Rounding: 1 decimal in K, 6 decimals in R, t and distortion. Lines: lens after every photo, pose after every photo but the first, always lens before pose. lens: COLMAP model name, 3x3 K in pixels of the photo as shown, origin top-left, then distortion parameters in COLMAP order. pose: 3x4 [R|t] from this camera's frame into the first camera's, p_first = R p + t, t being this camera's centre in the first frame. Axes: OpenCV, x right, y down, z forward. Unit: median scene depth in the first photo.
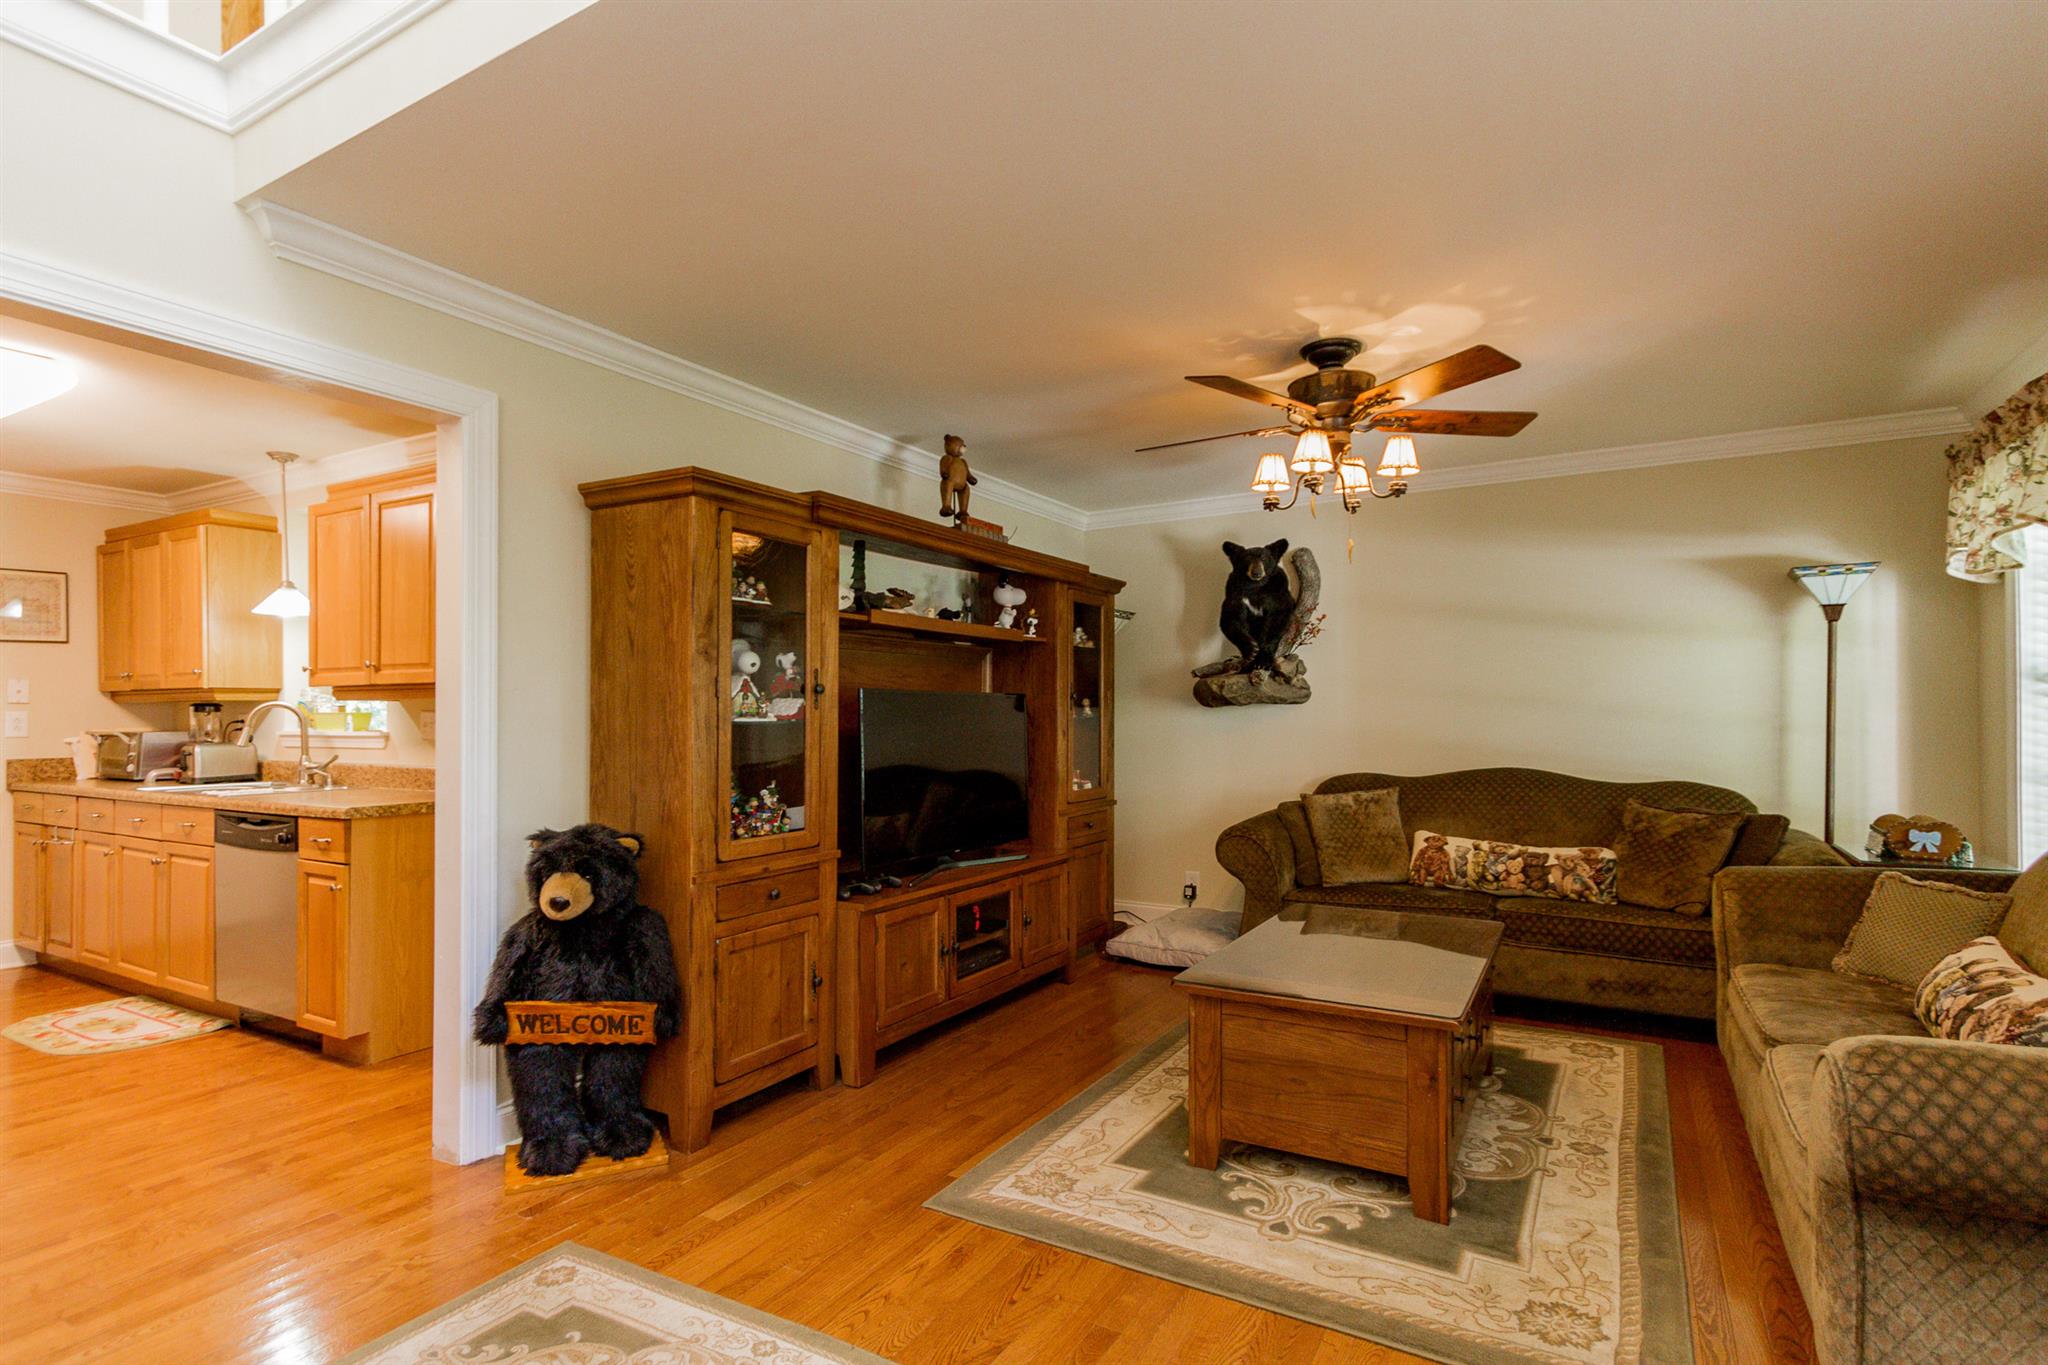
lens RADIAL K [[1004.6, 0, 1044.1], [0, 1004.6, 709.5], [0, 0, 1]] dist [0.011342, -0.001413]
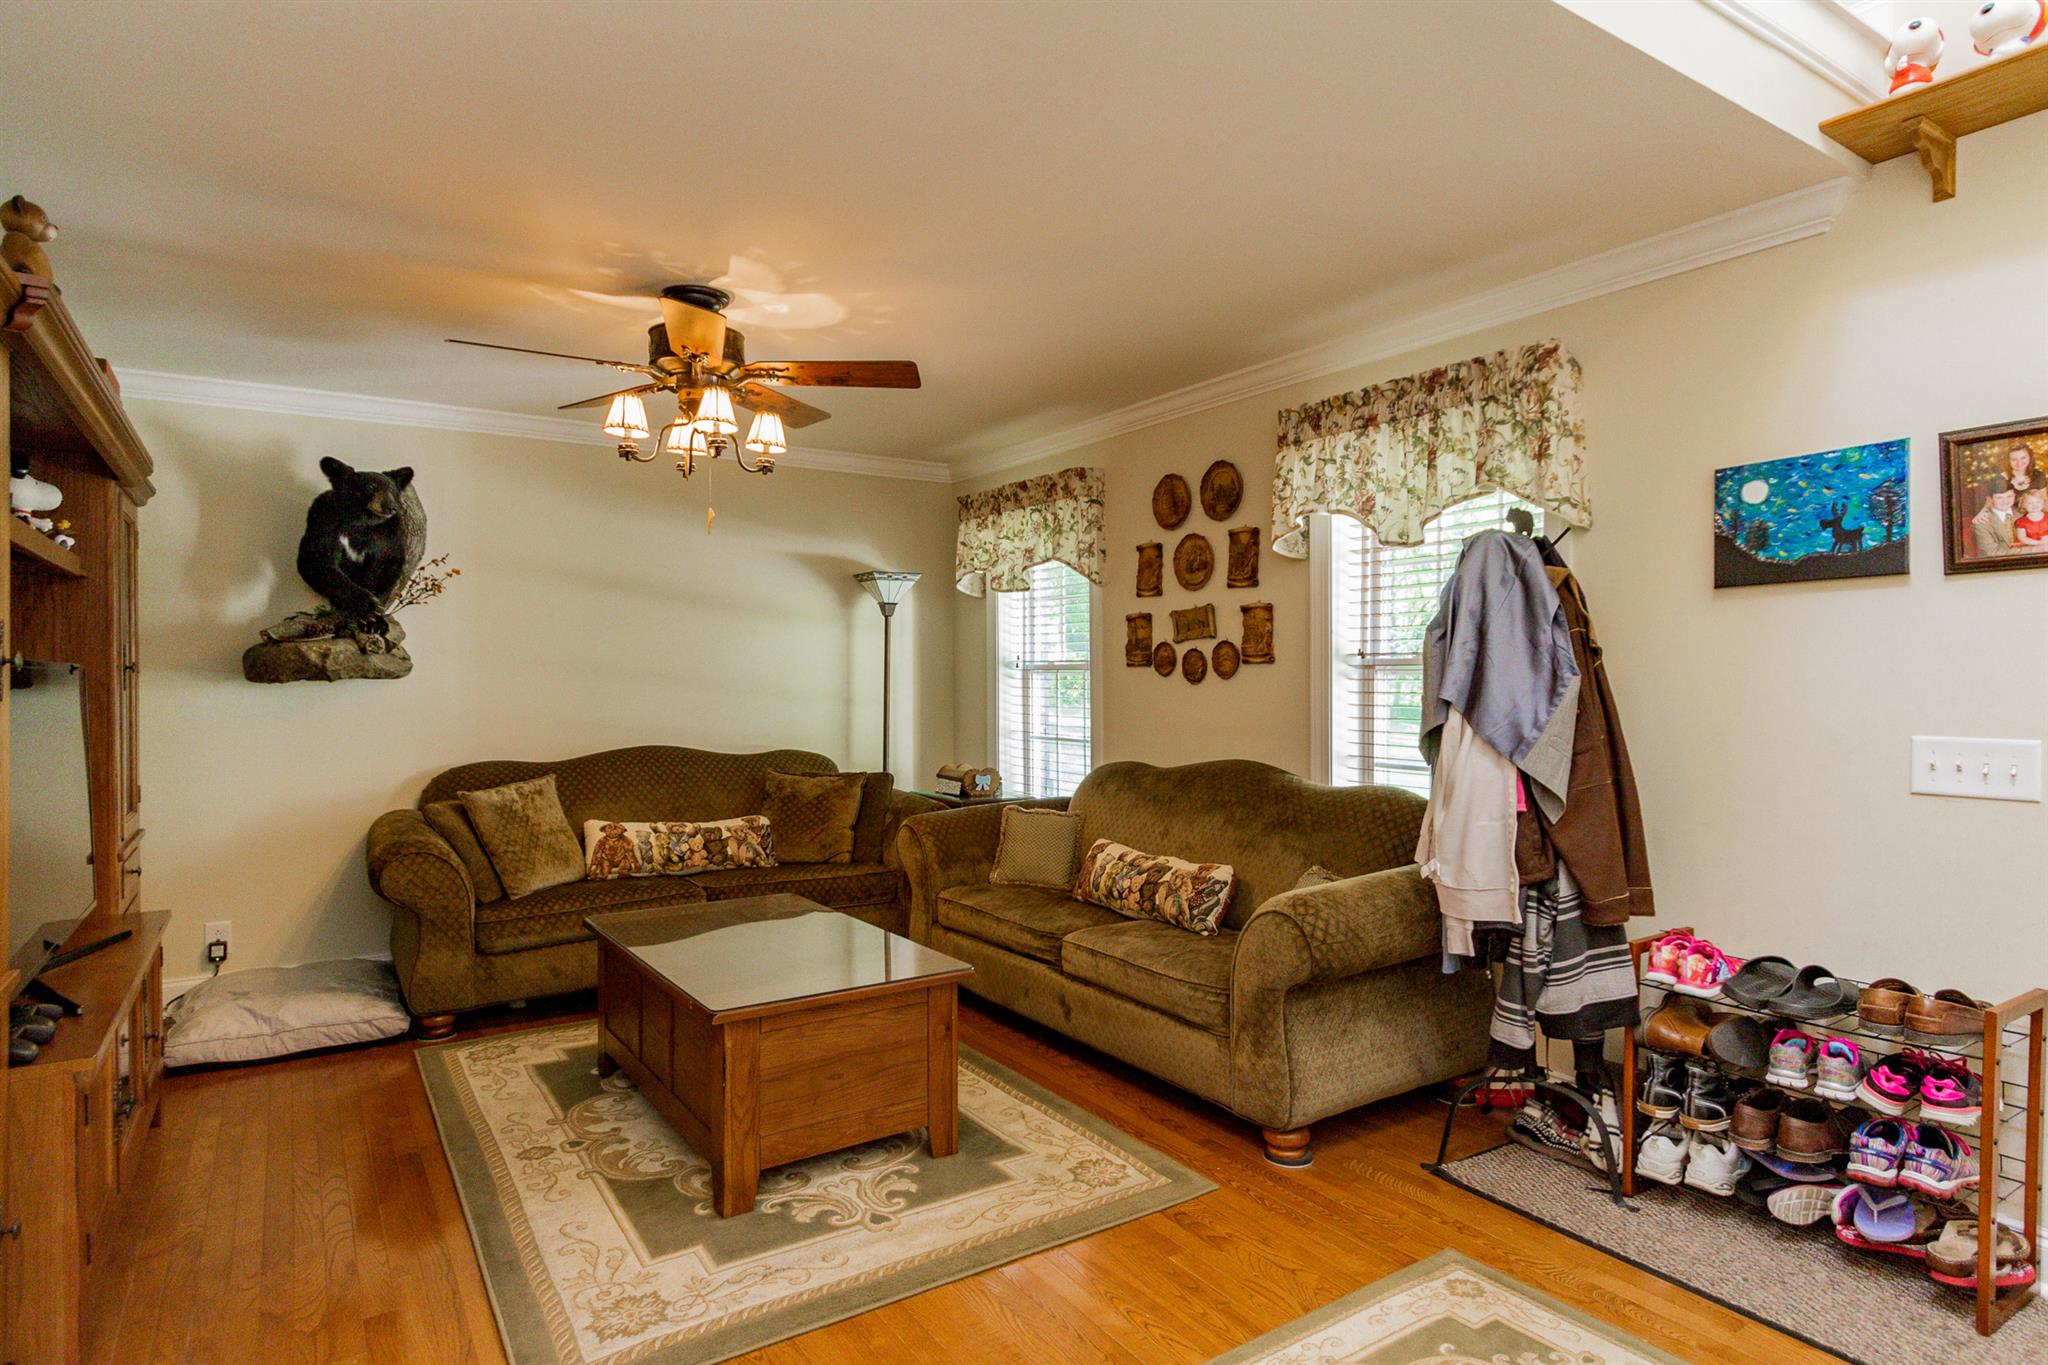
lens RADIAL K [[1118.7, 0, 1027.4], [0, 1118.7, 694.2], [0, 0, 1]] dist [0.020970, 0.000251]
pose [[0.450946, -0.011456, 0.892477, -0.396820], [-0.004845, 0.999871, 0.015282, -0.012059], [-0.892538, -0.011215, 0.450833, 0.217793]]
